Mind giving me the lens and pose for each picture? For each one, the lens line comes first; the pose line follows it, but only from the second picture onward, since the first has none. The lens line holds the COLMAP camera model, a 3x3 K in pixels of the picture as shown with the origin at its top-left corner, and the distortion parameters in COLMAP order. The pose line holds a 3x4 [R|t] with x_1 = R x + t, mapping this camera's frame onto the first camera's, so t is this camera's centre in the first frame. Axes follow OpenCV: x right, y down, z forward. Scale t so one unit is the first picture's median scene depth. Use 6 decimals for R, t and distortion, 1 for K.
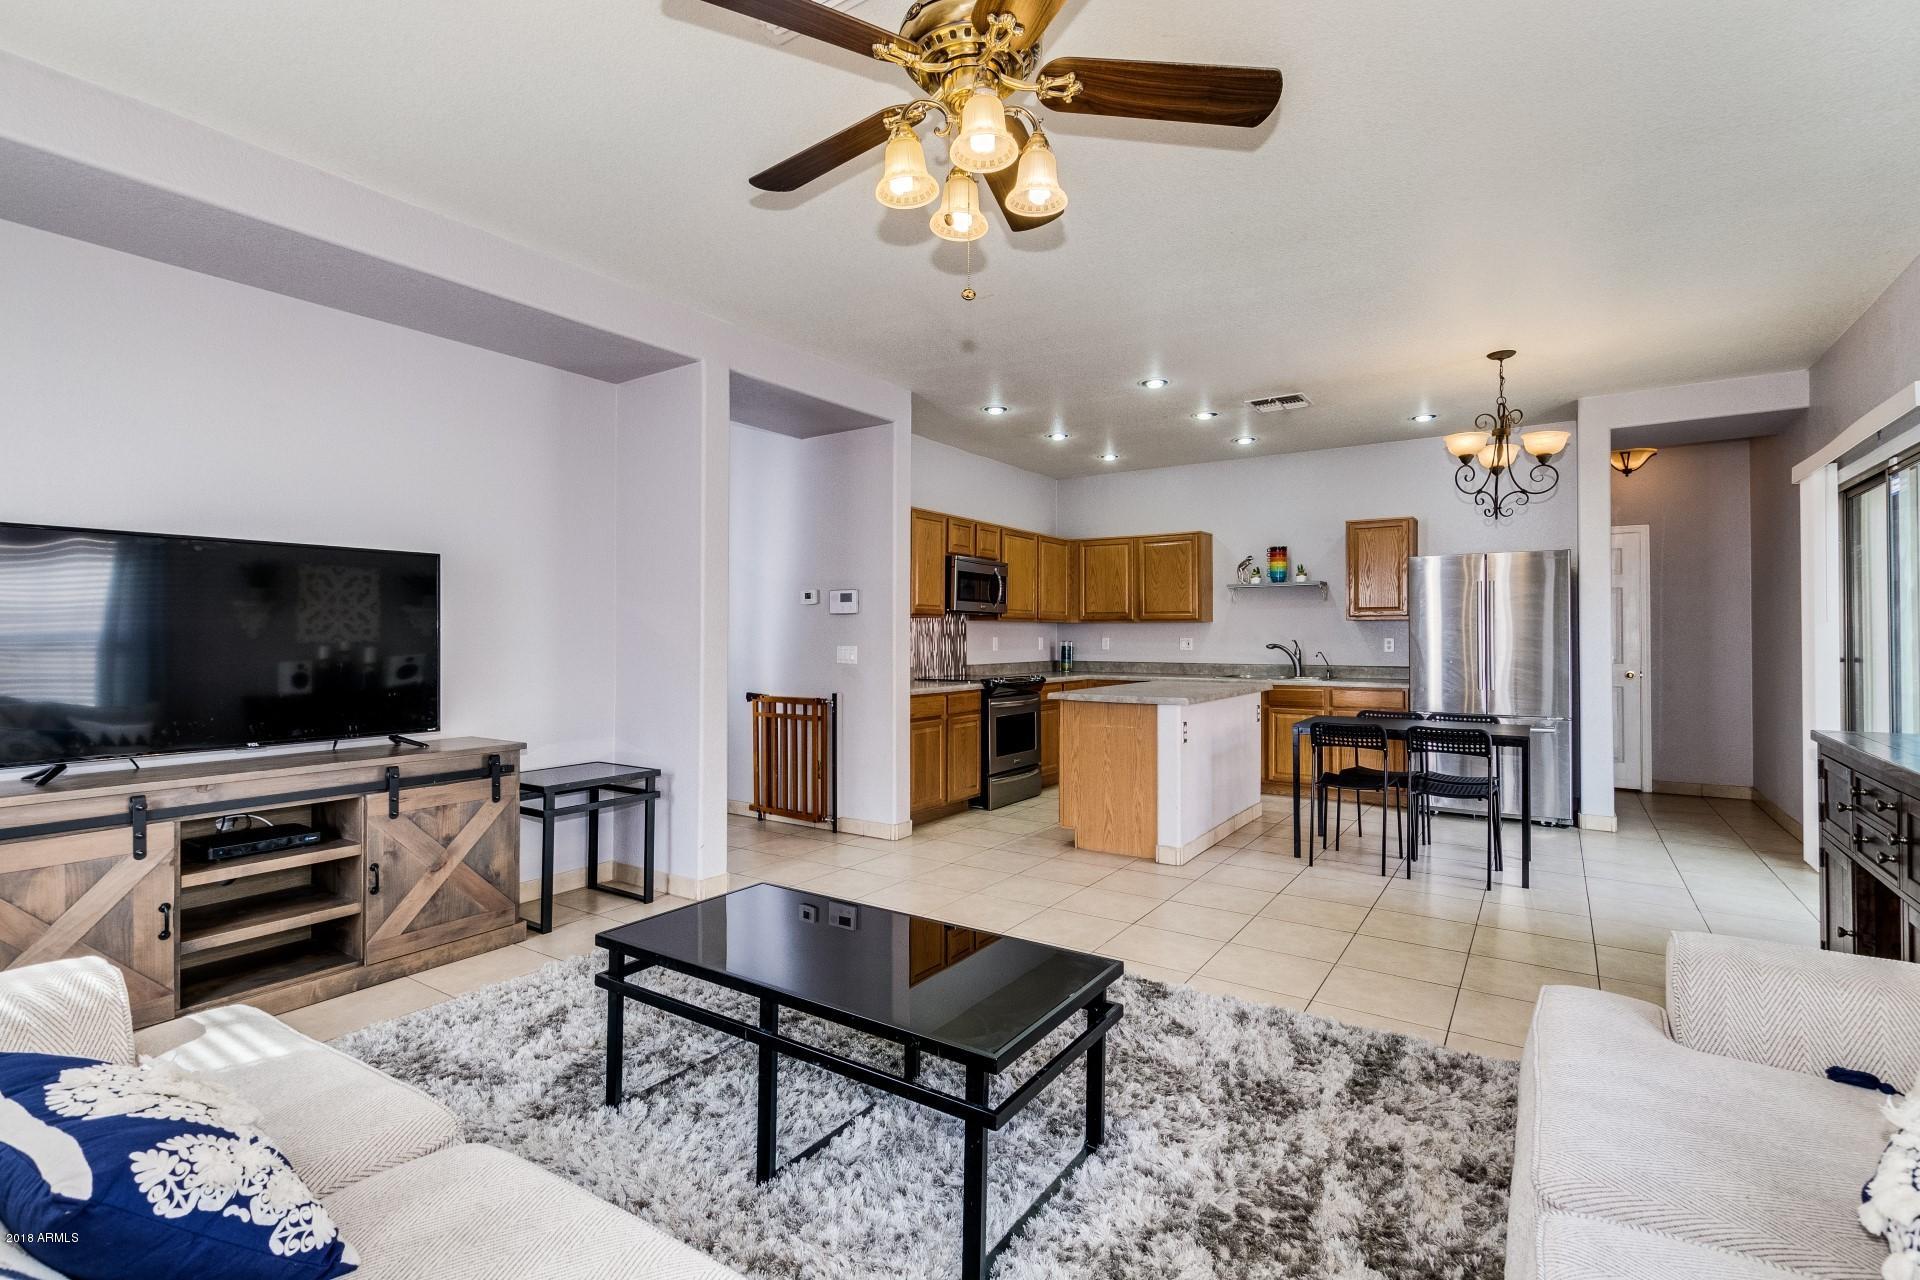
lens RADIAL K [[882.4, 0, 951.1], [0, 882.4, 630.0], [0, 0, 1]] dist [0.010814, -0.004798]
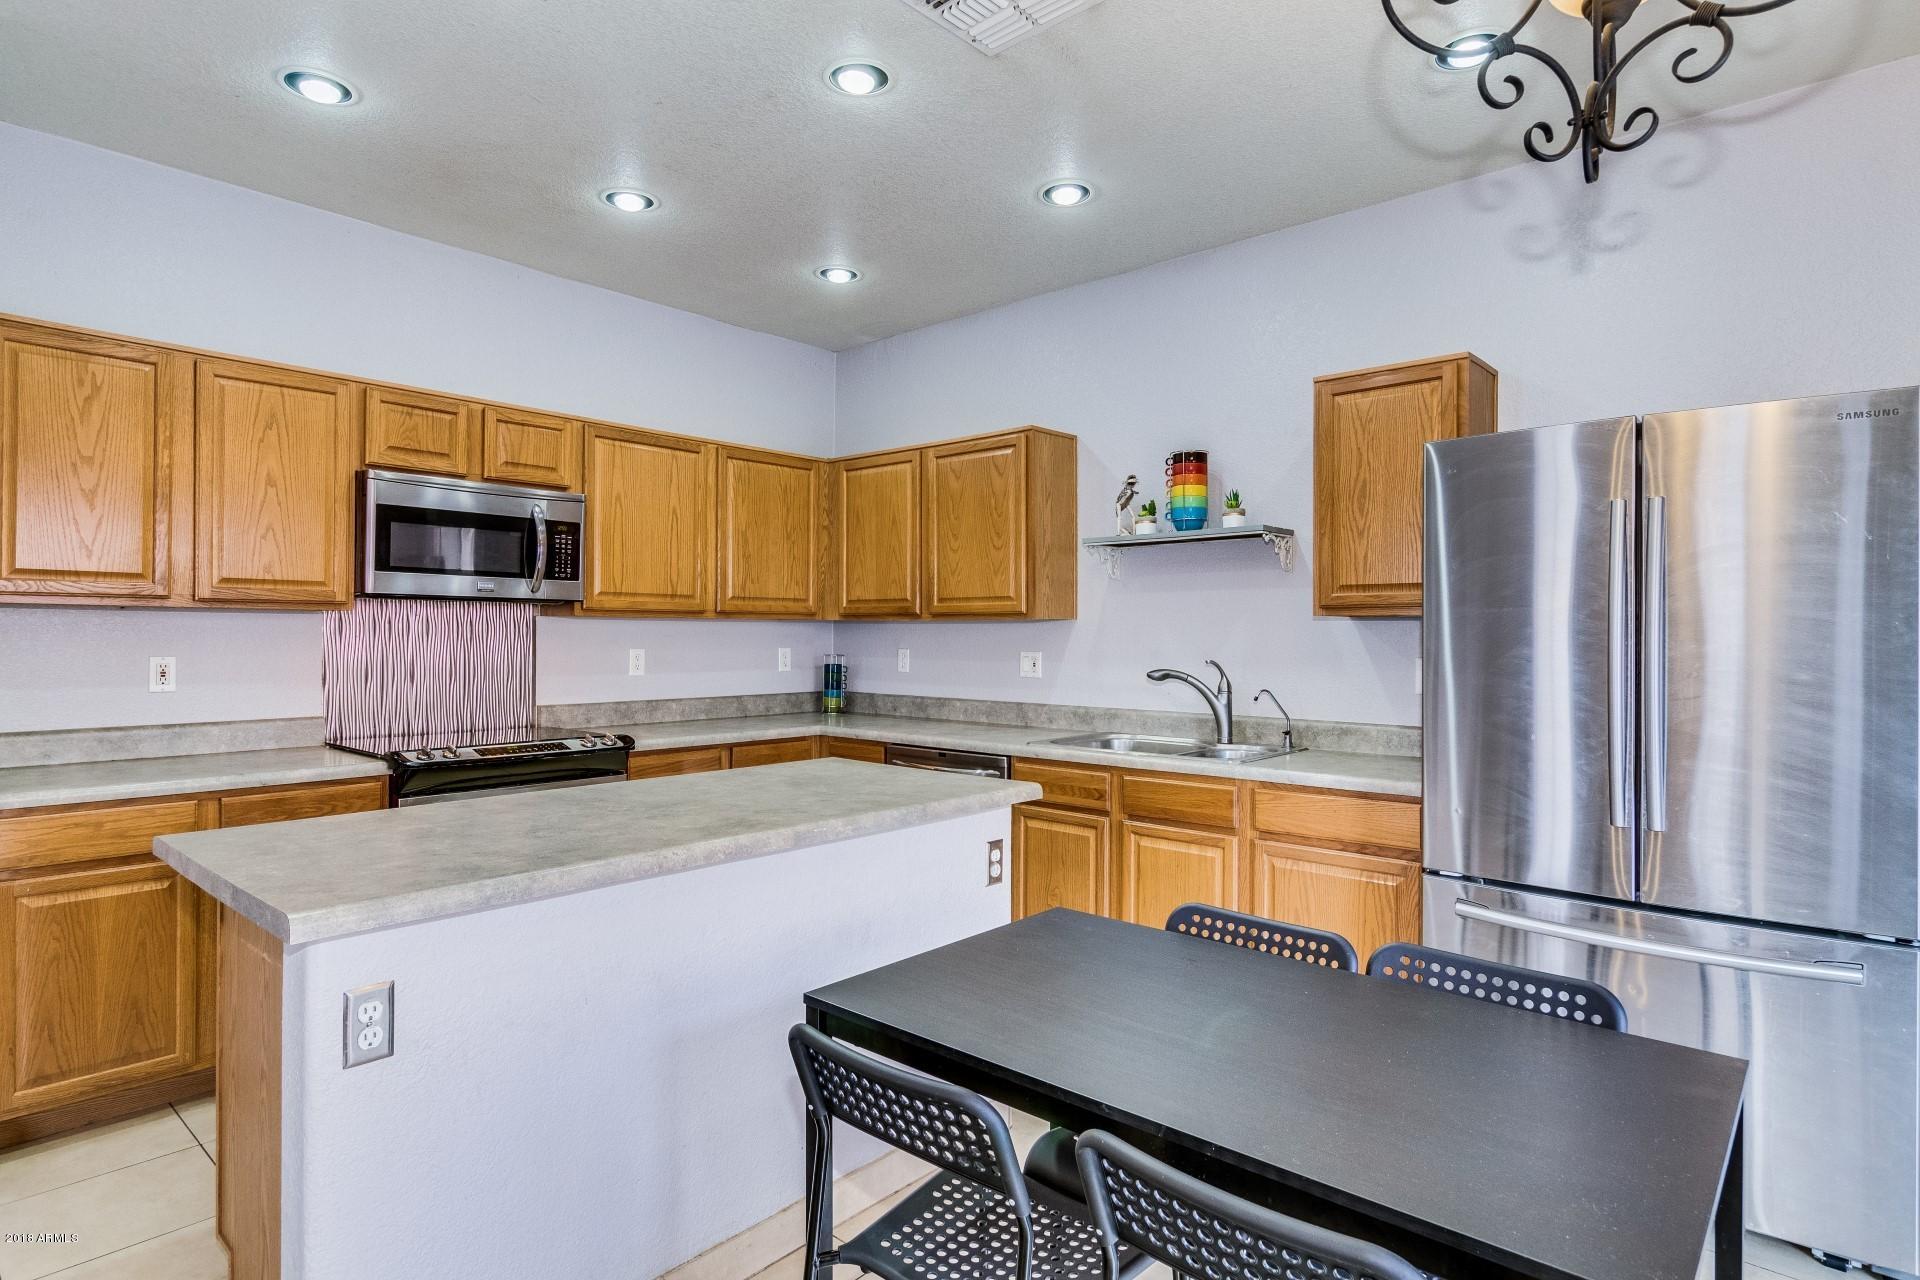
lens RADIAL K [[1020.4, 0, 948.2], [0, 1020.4, 631.1], [0, 0, 1]] dist [0.007716, -0.000729]
pose [[0.990388, 0.003684, -0.138269, 0.361087], [-0.002990, 0.999982, 0.005224, -0.006399], [0.138286, -0.004760, 0.990381, 0.526569]]
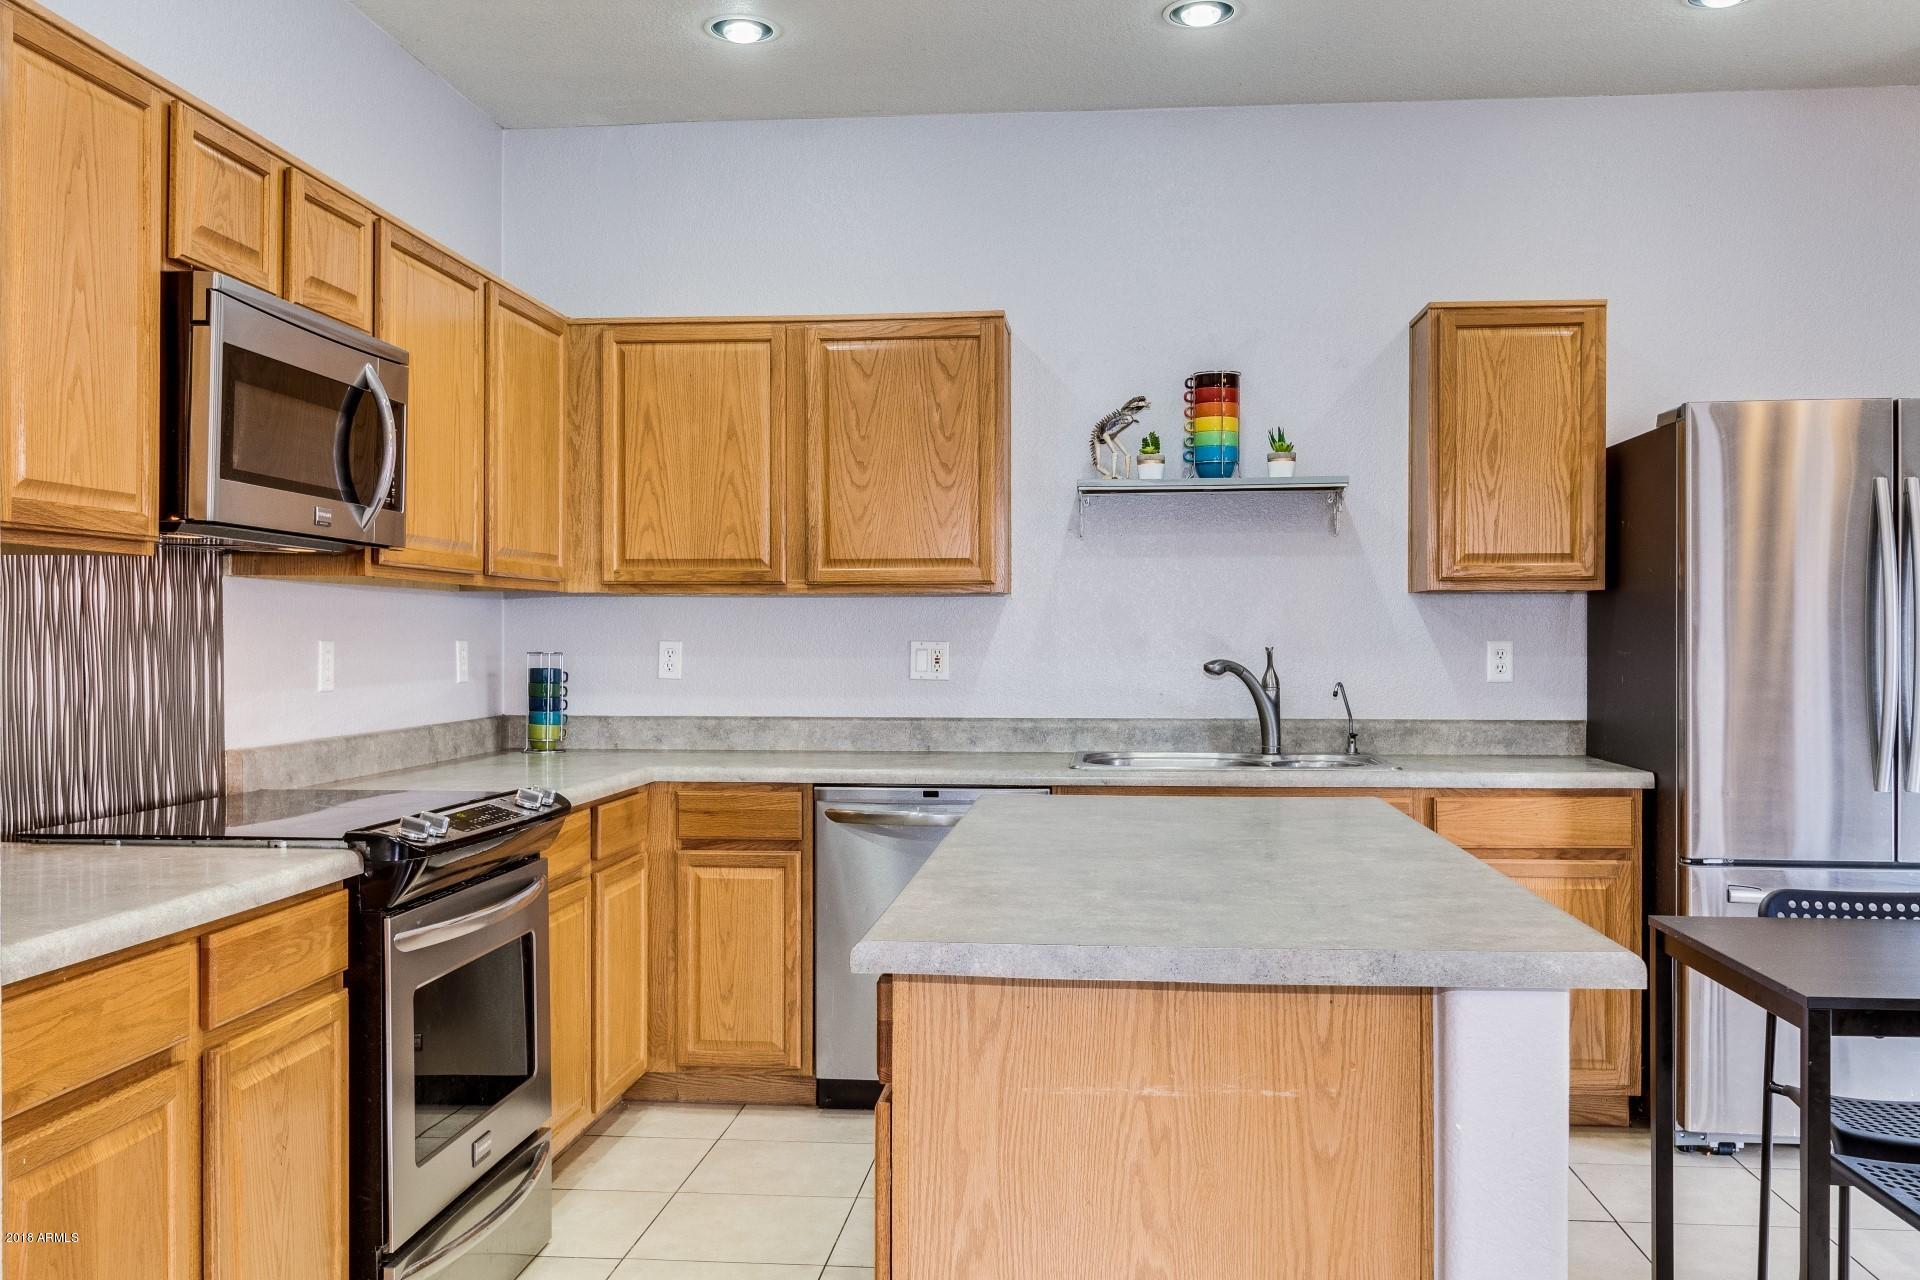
lens RADIAL K [[1686.9, 0, 952.0], [0, 1686.9, 641.0], [0, 0, 1]] dist [-0.012080, -0.004505]
pose [[0.876510, -0.001639, 0.481380, -0.034822], [-0.003490, 0.999946, 0.009760, 0.002979], [-0.481370, -0.010235, 0.876458, 0.538847]]
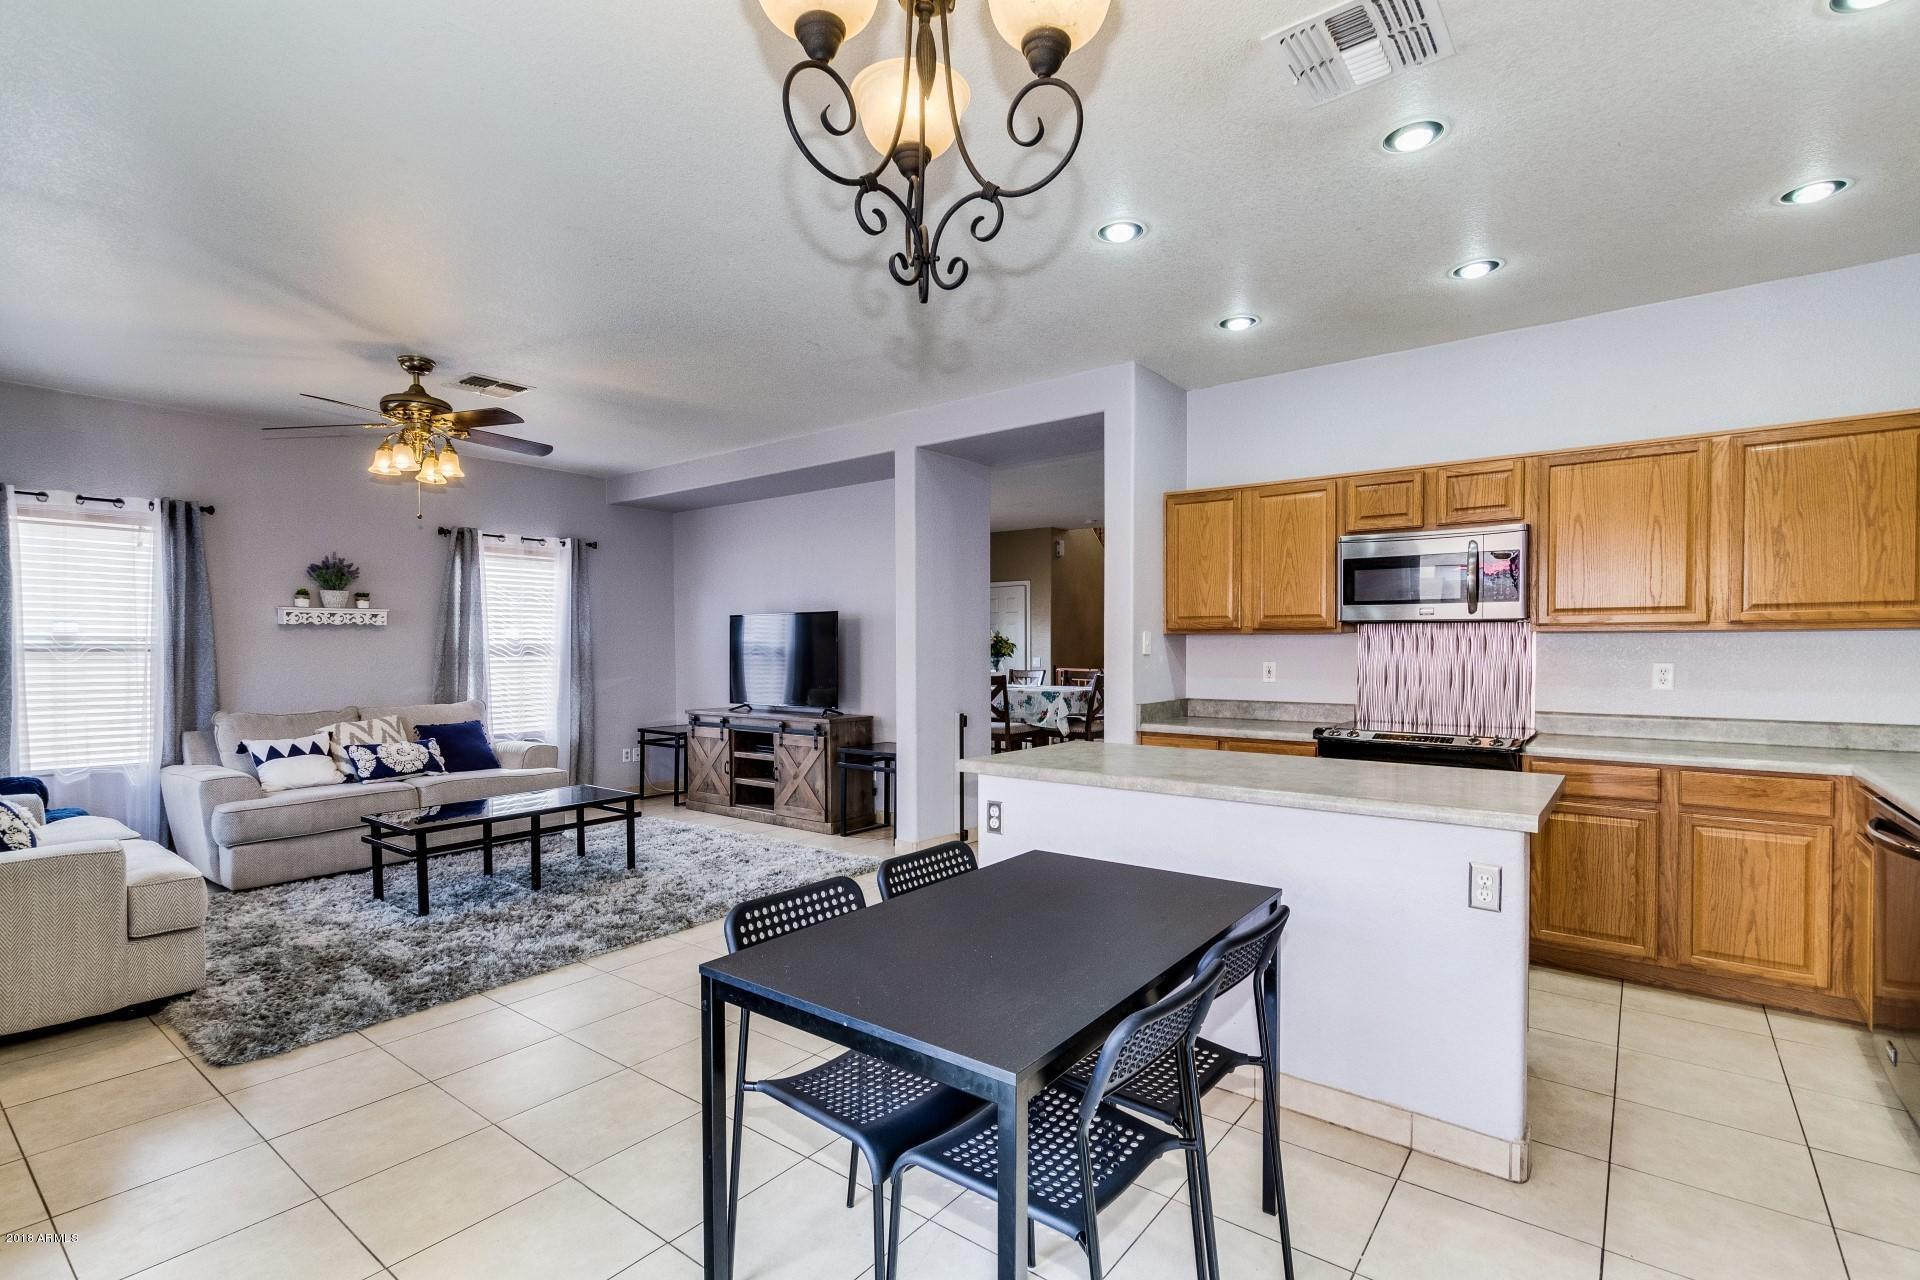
lens RADIAL K [[882.4, 0, 958.8], [0, 882.4, 661.1], [0, 0, 1]] dist [0.010814, -0.004798]
pose [[-0.061680, 0.016233, -0.997964, 0.667940], [0.009748, 0.999830, 0.015661, -0.005192], [0.998048, -0.008762, -0.061827, 0.752256]]
